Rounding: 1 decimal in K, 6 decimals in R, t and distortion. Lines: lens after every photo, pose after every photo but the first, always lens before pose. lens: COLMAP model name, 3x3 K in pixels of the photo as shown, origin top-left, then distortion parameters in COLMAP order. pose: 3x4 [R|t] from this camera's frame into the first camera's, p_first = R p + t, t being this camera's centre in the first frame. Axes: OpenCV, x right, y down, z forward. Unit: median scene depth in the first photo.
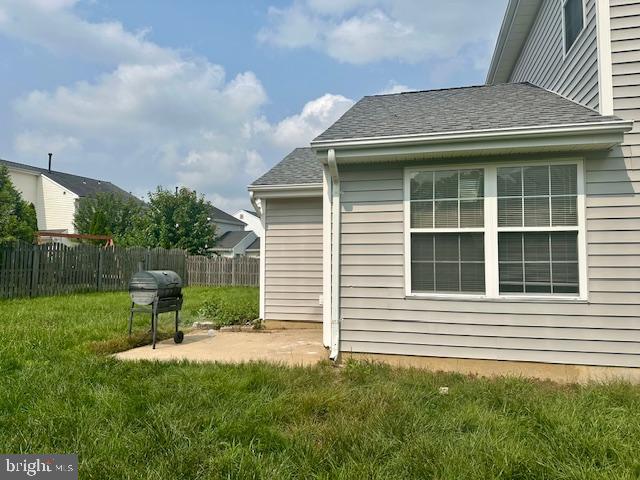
lens RADIAL K [[446.9, 0, 330.1], [0, 446.9, 227.2], [0, 0, 1]] dist [0.051837, -0.076416]
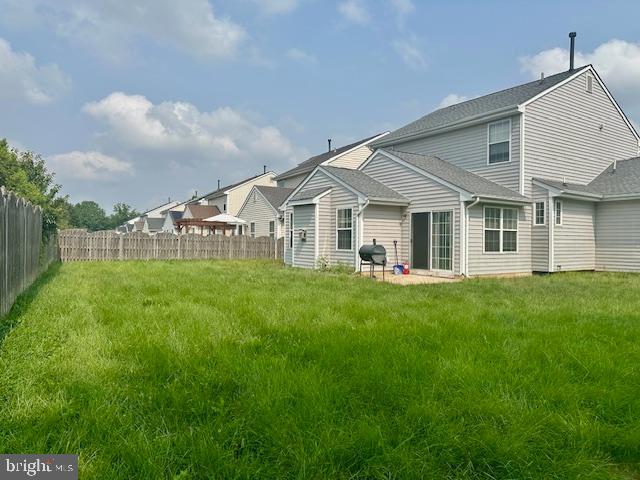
lens RADIAL K [[446.9, 0, 320.2], [0, 446.9, 234.9], [0, 0, 1]] dist [0.051837, -0.076416]
pose [[0.658671, 0.017110, 0.752237, -2.602472], [-0.070922, 0.996702, 0.039430, 0.006273], [-0.749081, -0.079321, 0.657712, -0.038311]]
